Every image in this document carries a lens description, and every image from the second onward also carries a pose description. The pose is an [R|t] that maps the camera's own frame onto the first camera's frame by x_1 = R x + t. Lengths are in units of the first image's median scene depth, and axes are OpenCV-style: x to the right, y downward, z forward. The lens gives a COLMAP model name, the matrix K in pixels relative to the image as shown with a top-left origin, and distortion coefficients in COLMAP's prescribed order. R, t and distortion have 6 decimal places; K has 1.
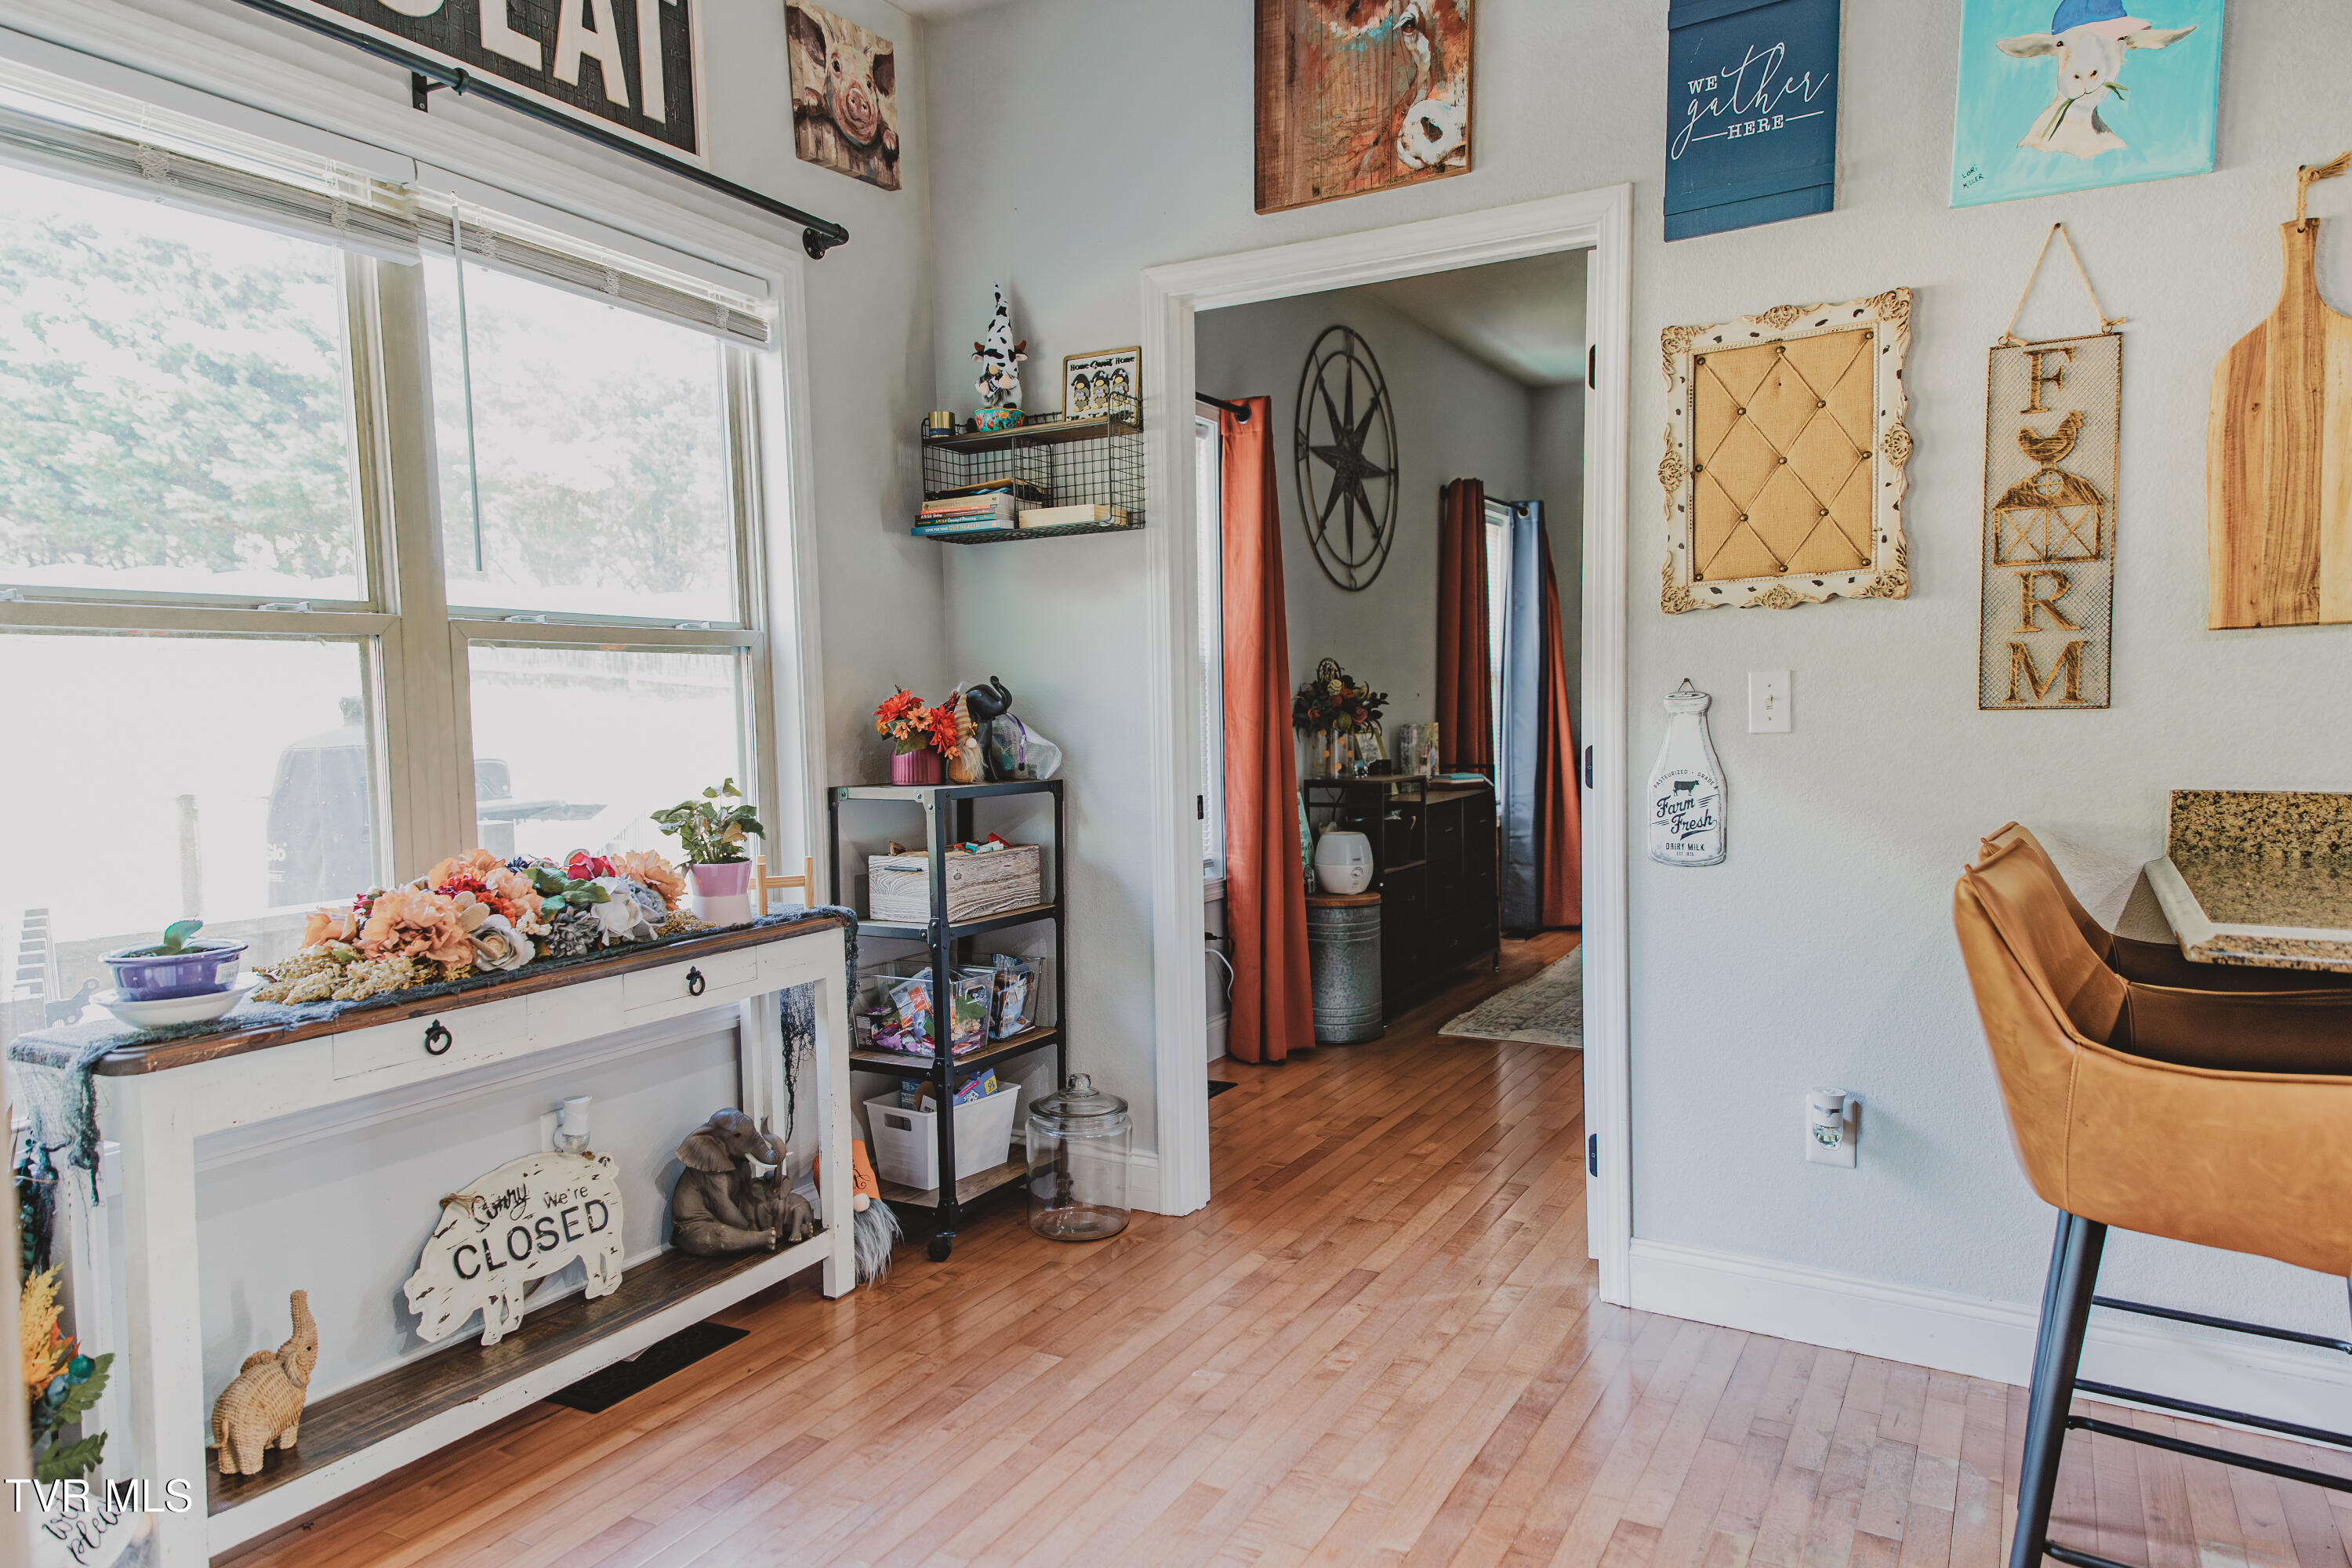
lens RADIAL K [[1553.4, 0, 1169.7], [0, 1553.4, 794.2], [0, 0, 1]] dist [0.080002, 0.001961]
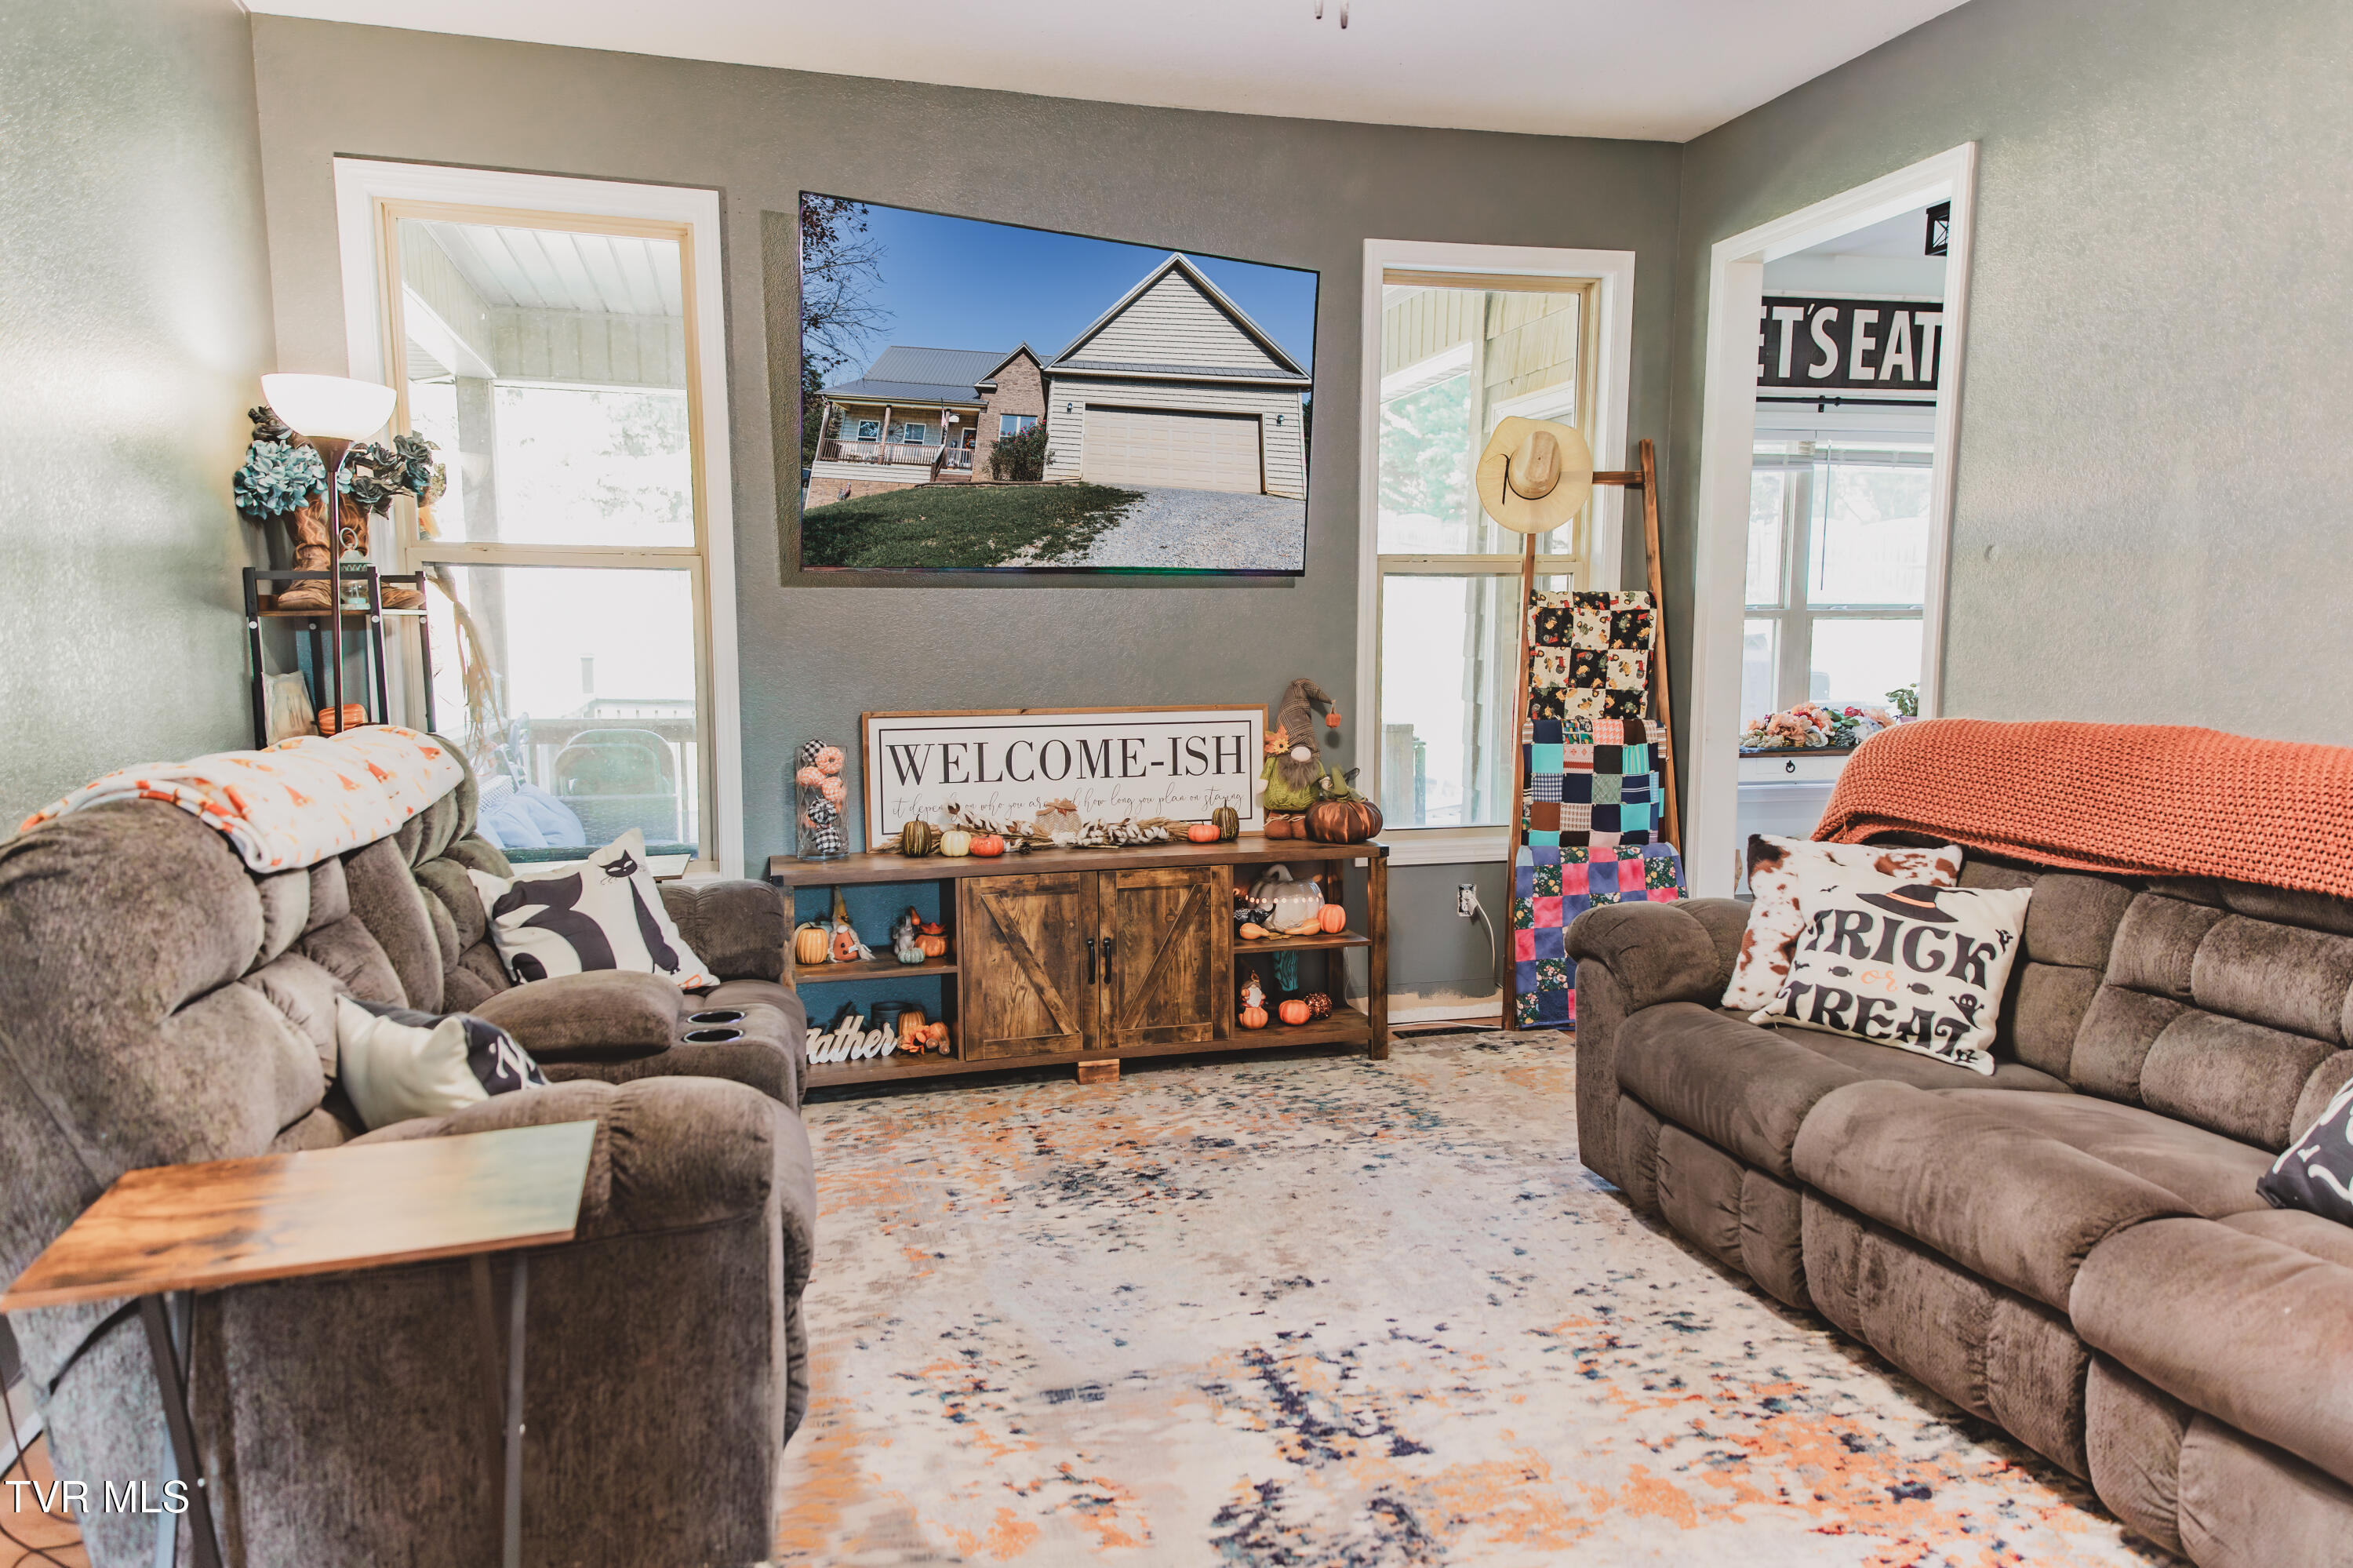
lens RADIAL K [[1554.1, 0, 1170.3], [0, 1554.1, 786.0], [0, 0, 1]] dist [0.080002, 0.001961]
pose [[0.695814, 0.092613, -0.712226, 0.668264], [-0.060479, 0.995685, 0.070386, 0.053101], [0.715671, -0.005901, 0.698412, -1.520597]]
